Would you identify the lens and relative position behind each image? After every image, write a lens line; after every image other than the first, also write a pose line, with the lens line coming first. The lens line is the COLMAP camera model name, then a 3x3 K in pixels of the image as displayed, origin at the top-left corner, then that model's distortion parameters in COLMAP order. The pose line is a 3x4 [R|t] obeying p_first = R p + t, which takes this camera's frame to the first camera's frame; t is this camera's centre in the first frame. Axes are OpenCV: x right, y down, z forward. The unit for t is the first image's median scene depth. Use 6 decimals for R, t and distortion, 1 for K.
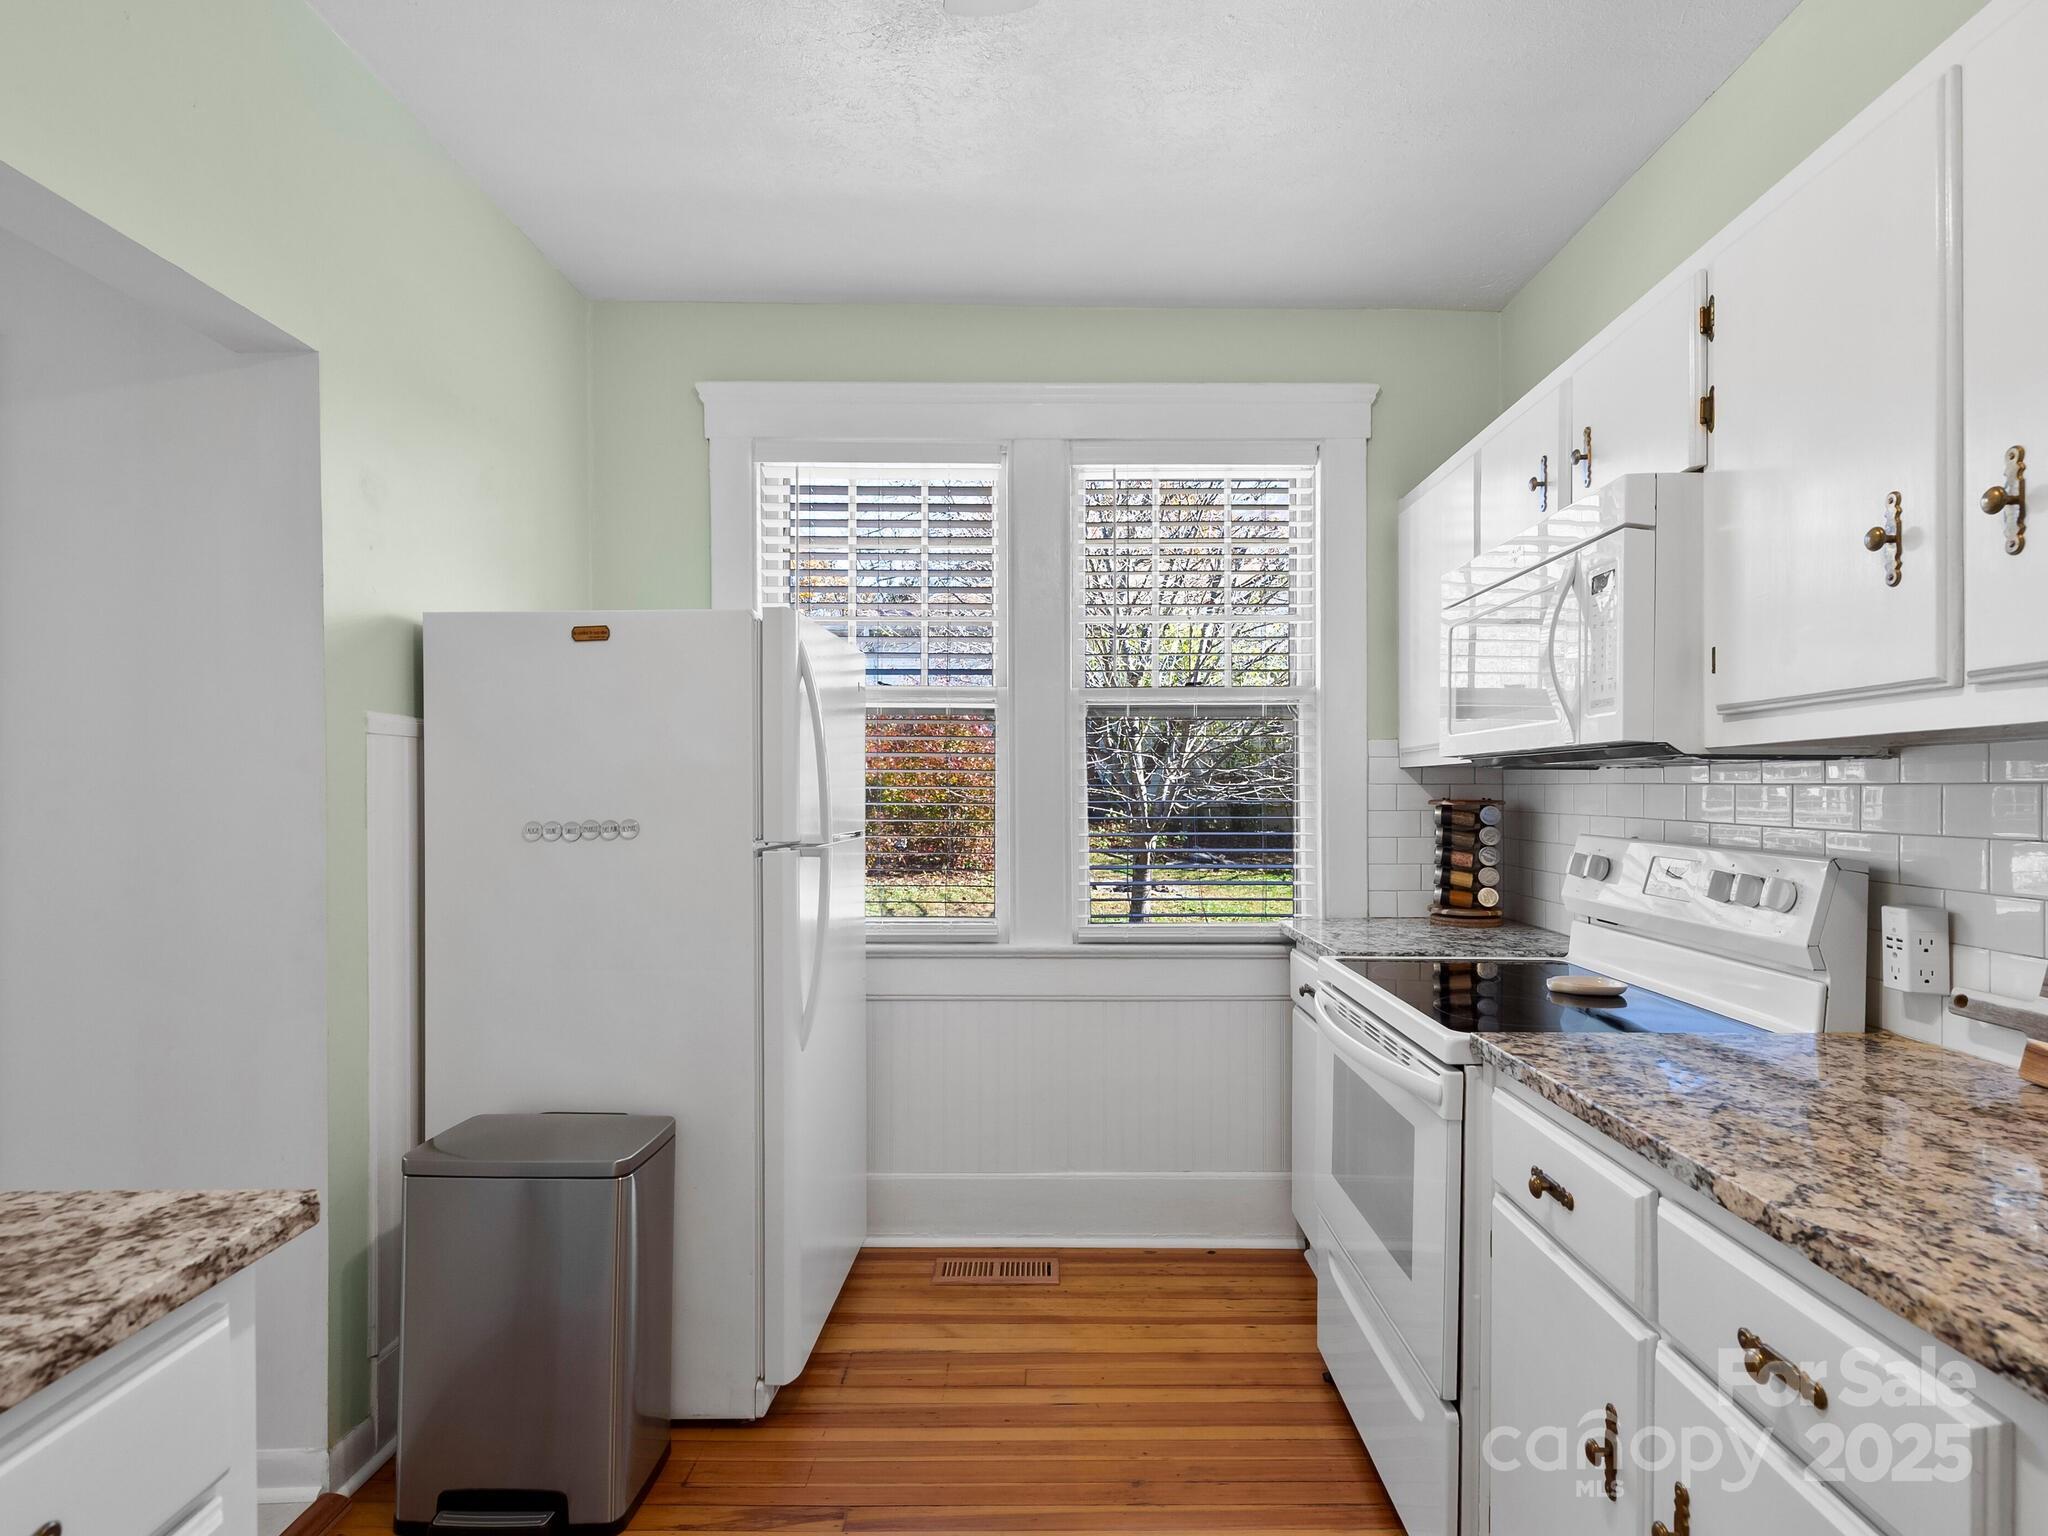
lens RADIAL K [[1052.0, 0, 1024.7], [0, 1052.0, 772.4], [0, 0, 1]] dist [0.015206, -0.002472]
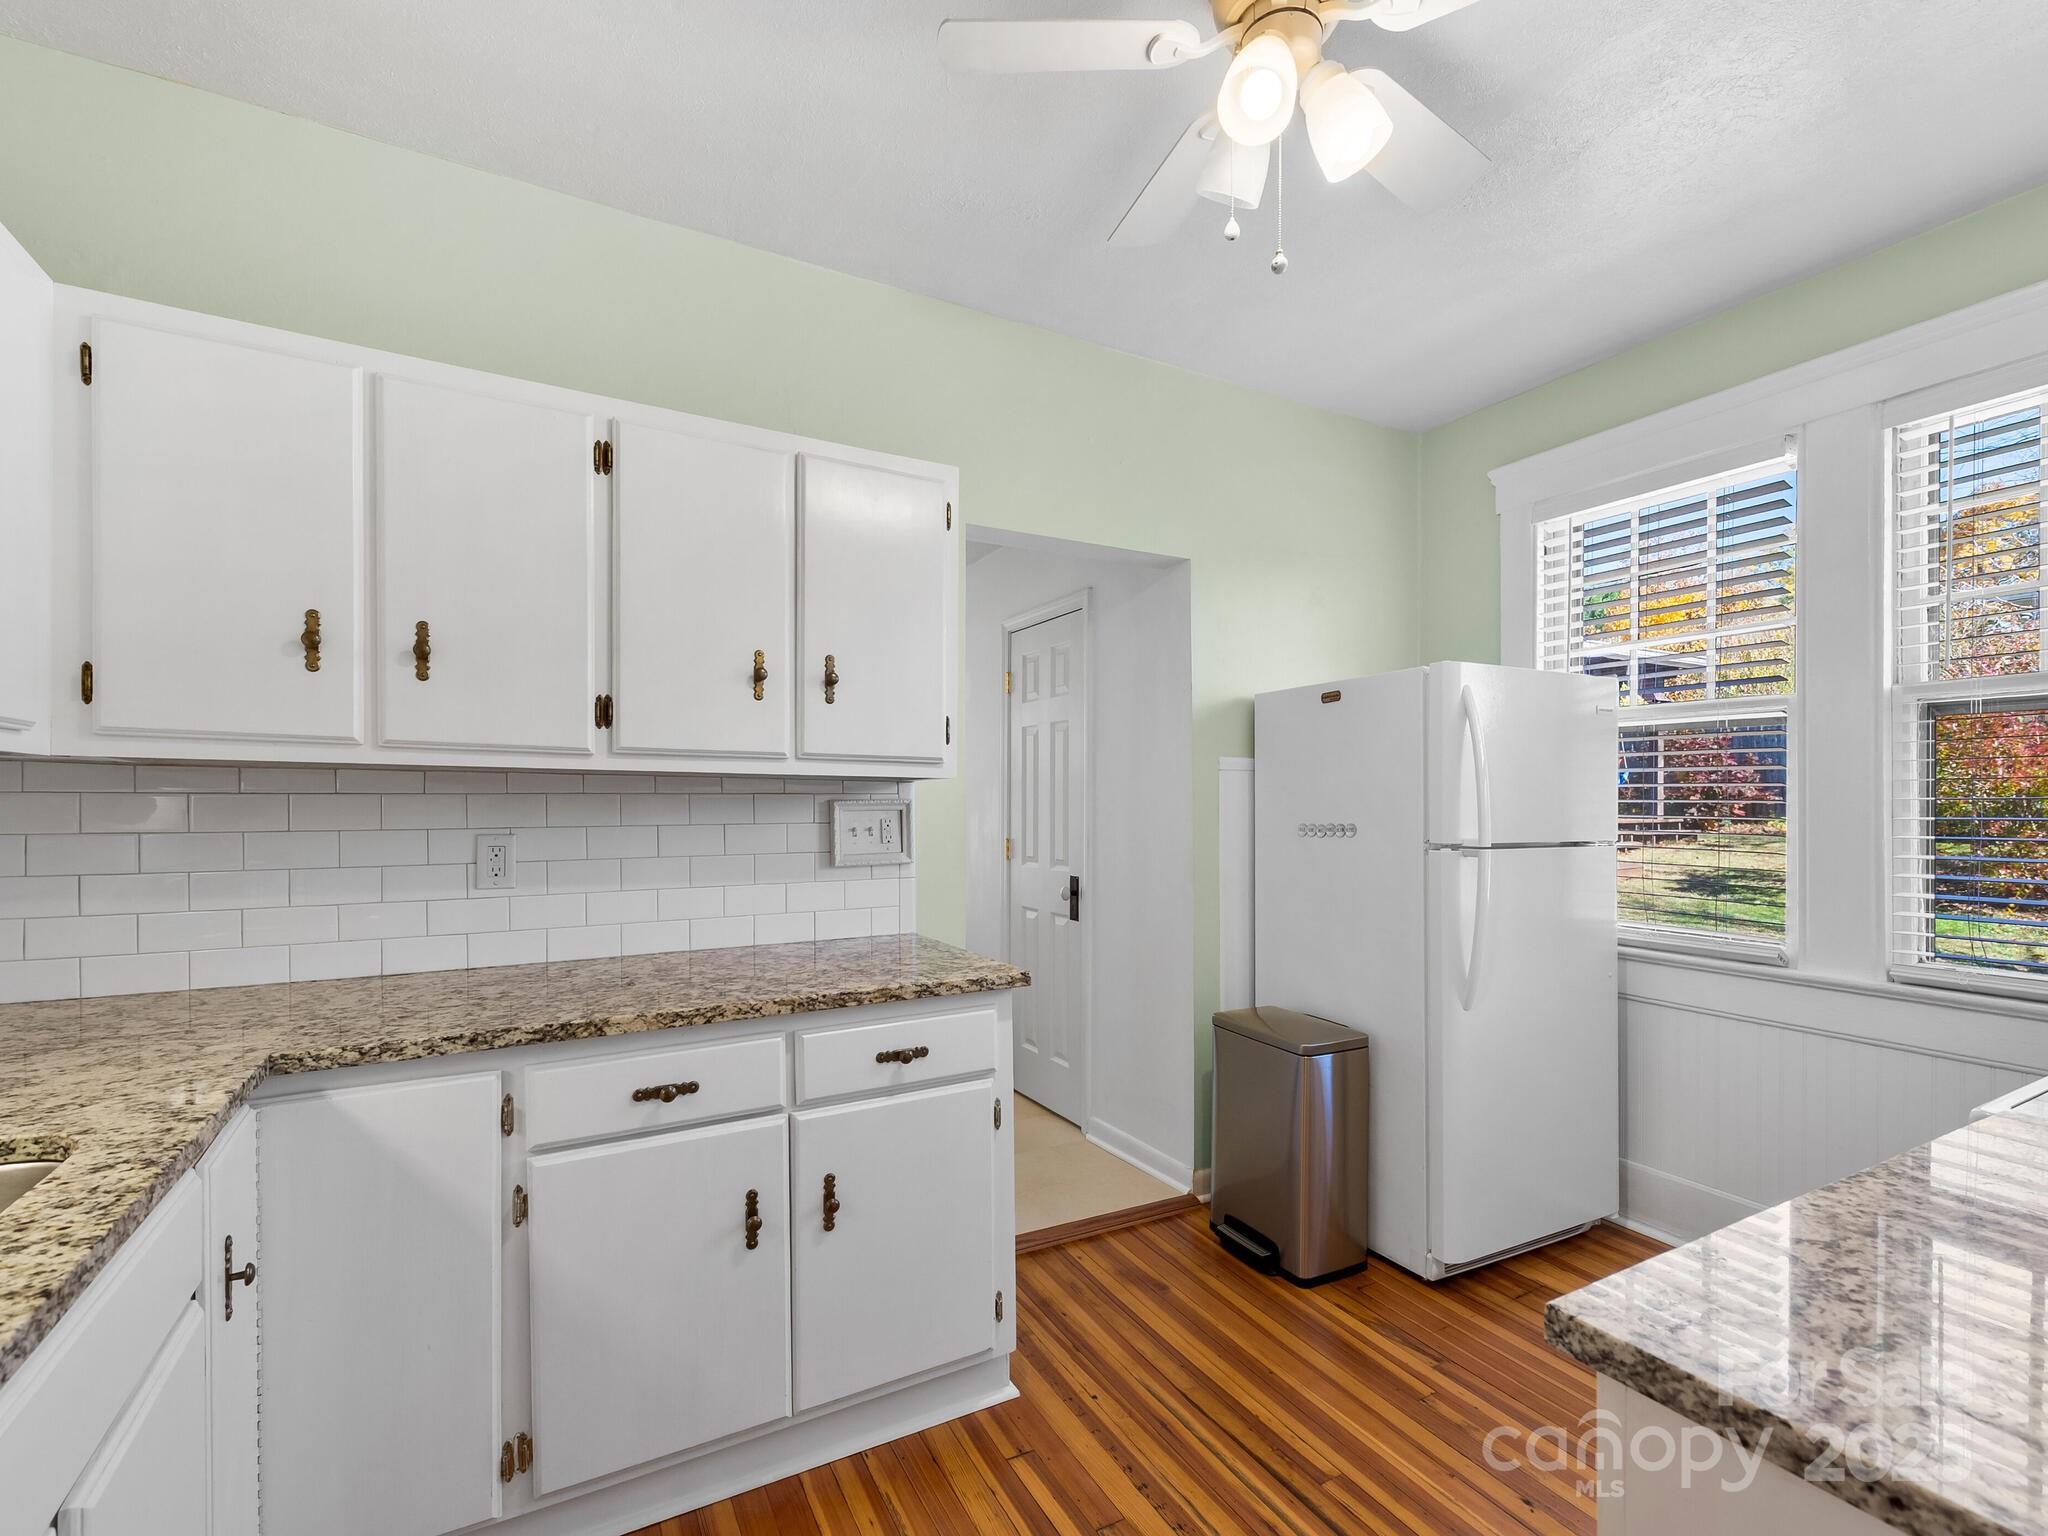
lens RADIAL K [[921.5, 0, 1024.9], [0, 921.5, 783.3], [0, 0, 1]] dist [0.037664, -0.002634]
pose [[0.479186, -0.018416, -0.877520, 0.516439], [0.013828, 0.999814, -0.013431, 0.000560], [0.877604, -0.005698, 0.479352, 0.003090]]
